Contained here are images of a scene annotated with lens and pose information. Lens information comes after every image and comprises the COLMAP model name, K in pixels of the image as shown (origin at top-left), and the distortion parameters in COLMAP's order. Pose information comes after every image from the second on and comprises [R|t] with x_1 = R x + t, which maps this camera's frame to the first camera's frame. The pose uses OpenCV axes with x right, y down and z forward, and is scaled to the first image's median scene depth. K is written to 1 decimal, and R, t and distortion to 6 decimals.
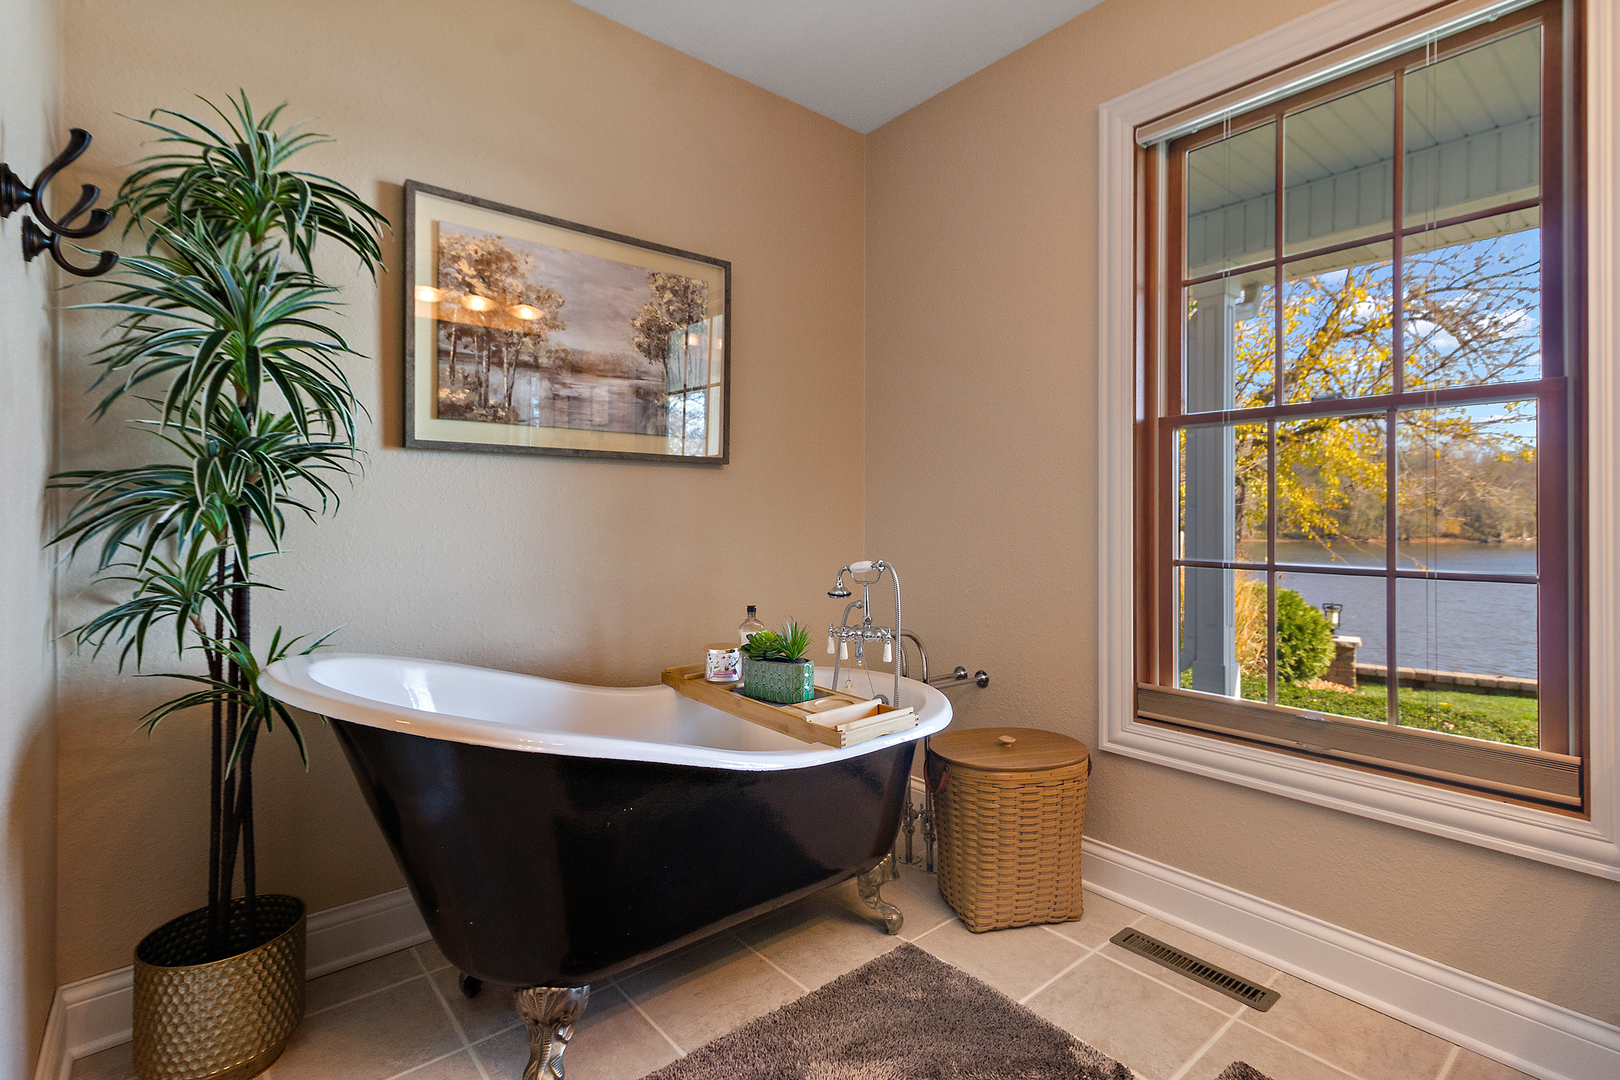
lens RADIAL K [[759.5, 0, 809.7], [0, 759.5, 525.6], [0, 0, 1]] dist [0.010765, -0.000999]
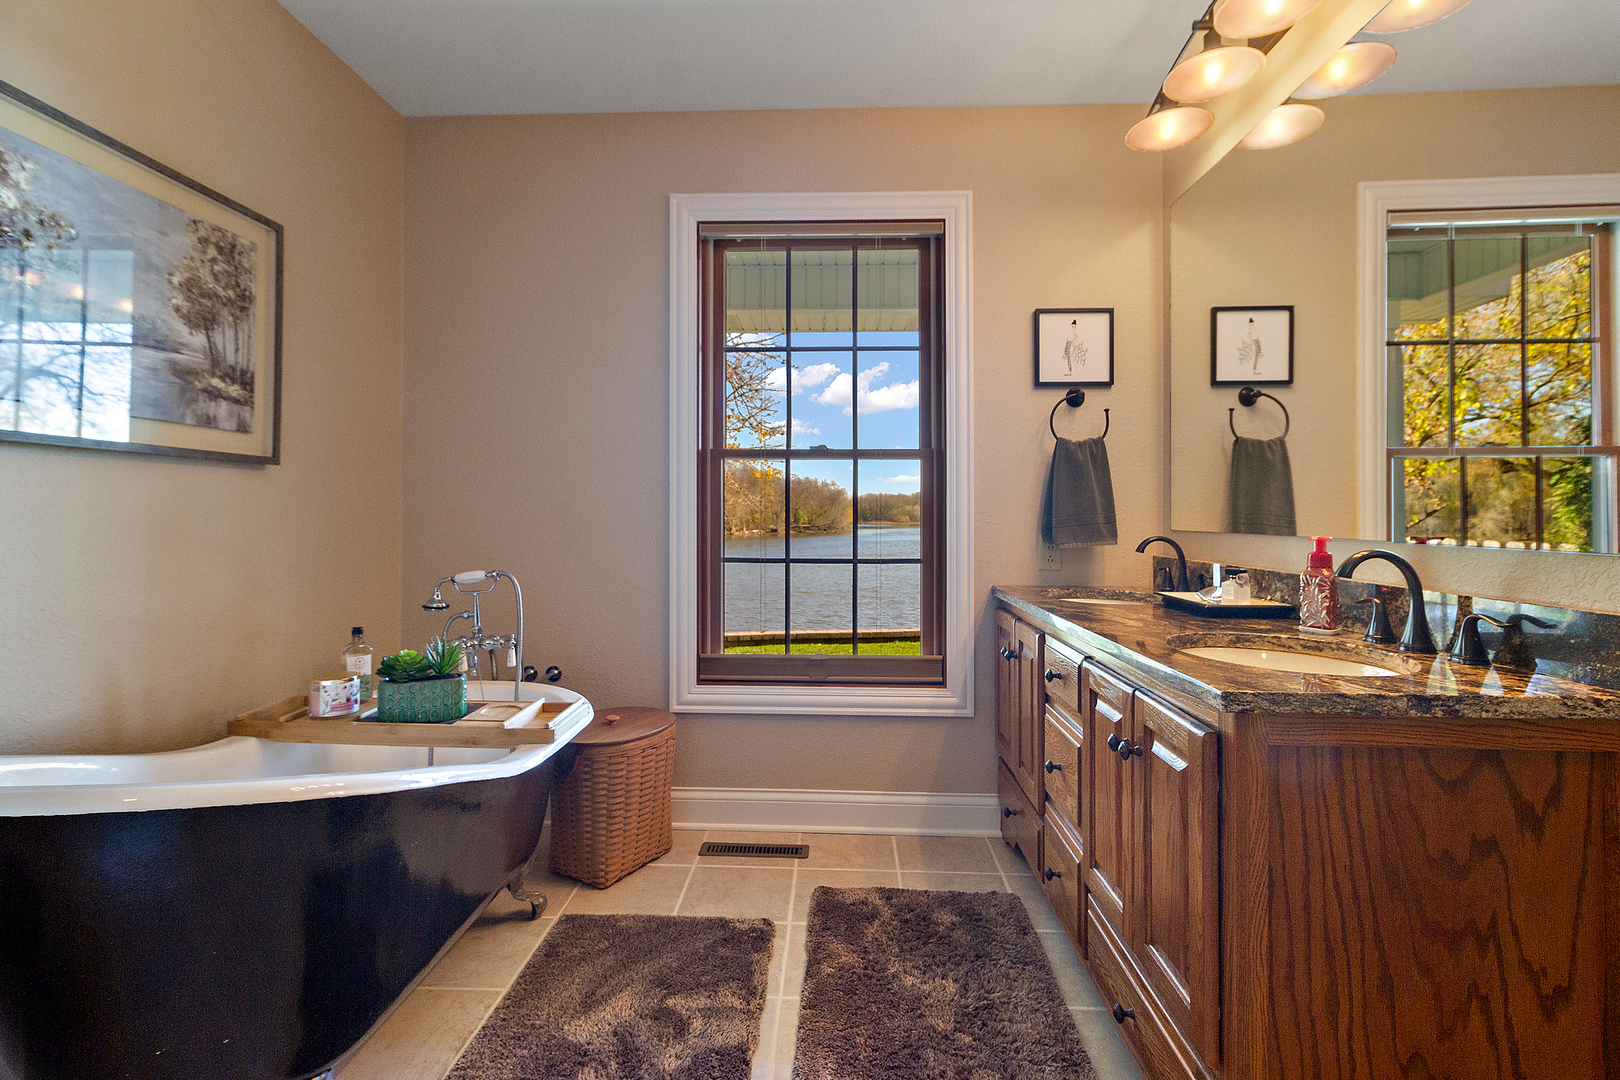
lens RADIAL K [[759.5, 0, 804.0], [0, 759.5, 529.2], [0, 0, 1]] dist [0.010765, -0.000999]
pose [[0.679759, -0.012318, 0.733332, -0.395197], [0.007198, 0.999923, 0.010124, -0.016761], [-0.733400, -0.001603, 0.679795, -0.002127]]
